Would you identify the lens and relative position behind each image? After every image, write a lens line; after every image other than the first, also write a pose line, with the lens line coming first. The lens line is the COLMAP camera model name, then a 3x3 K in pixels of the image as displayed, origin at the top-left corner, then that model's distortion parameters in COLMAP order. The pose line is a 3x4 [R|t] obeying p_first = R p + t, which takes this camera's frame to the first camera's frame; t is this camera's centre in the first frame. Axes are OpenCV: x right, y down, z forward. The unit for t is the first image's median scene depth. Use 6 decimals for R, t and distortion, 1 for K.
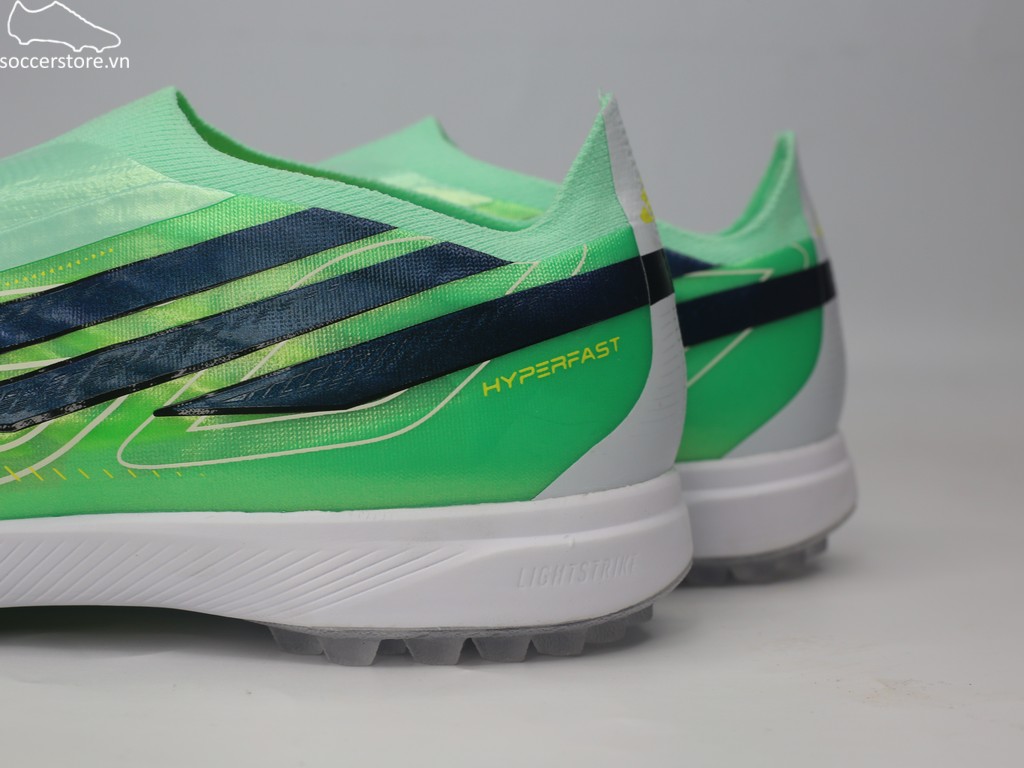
lens RADIAL K [[1937.2, 0, 521.4], [0, 1937.2, 384.6], [0, 0, 1]] dist [-0.151866, 0.000000]
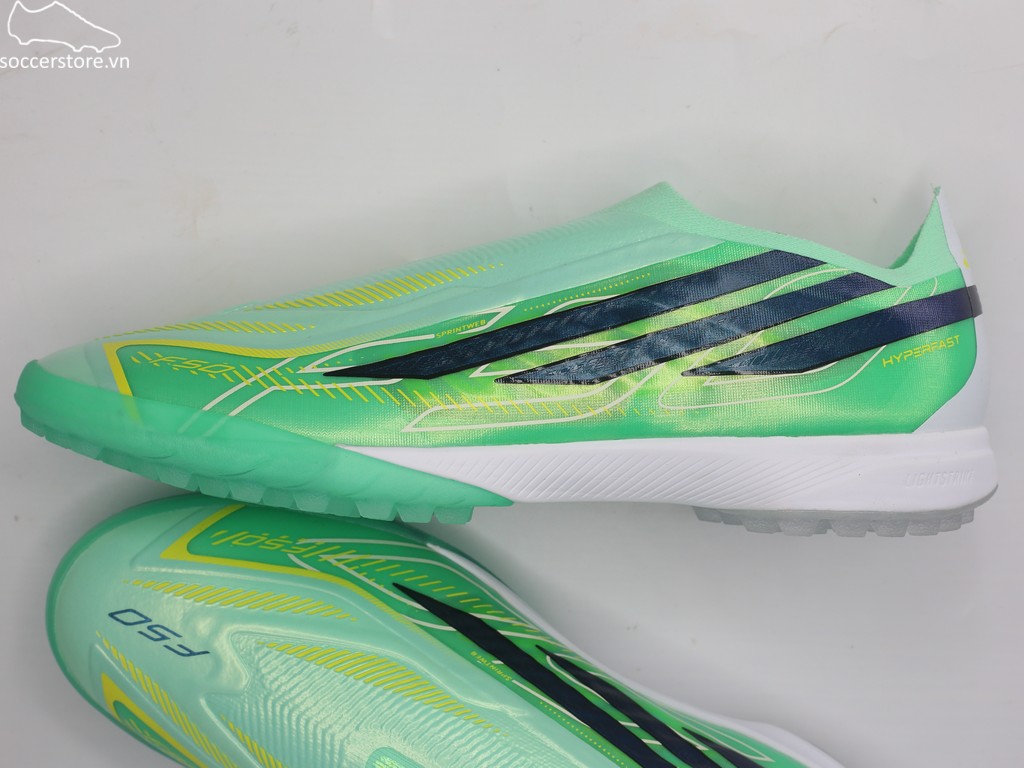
lens RADIAL K [[1937.2, 0, 508.3], [0, 1937.2, 378.3], [0, 0, 1]] dist [-0.151866, 0.000000]
pose [[0.999862, 0.010913, -0.012491, -0.309271], [-0.011899, 0.996579, -0.081781, 0.148926], [0.011556, 0.081919, 0.996572, -0.592249]]
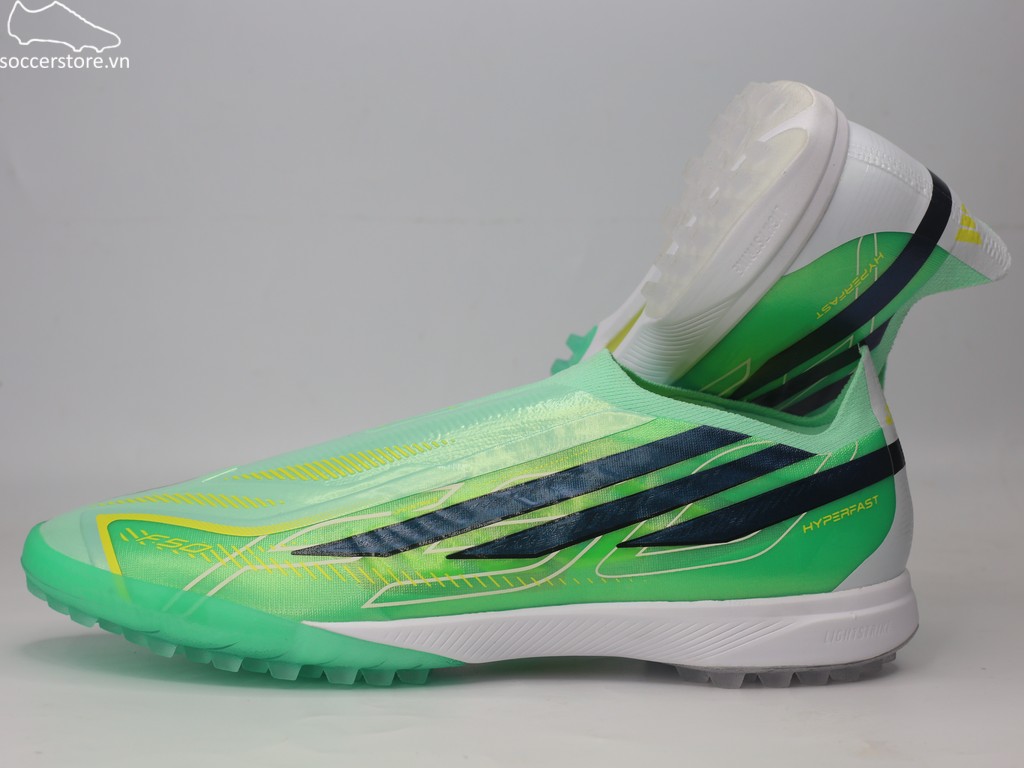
lens RADIAL K [[1937.2, 0, 510.2], [0, 1937.2, 385.2], [0, 0, 1]] dist [-0.151866, 0.000000]
pose [[0.998374, -0.013959, -0.055268, -0.184863], [0.013116, 0.999792, -0.015590, -0.103178], [0.055474, 0.014840, 0.998350, -0.747617]]
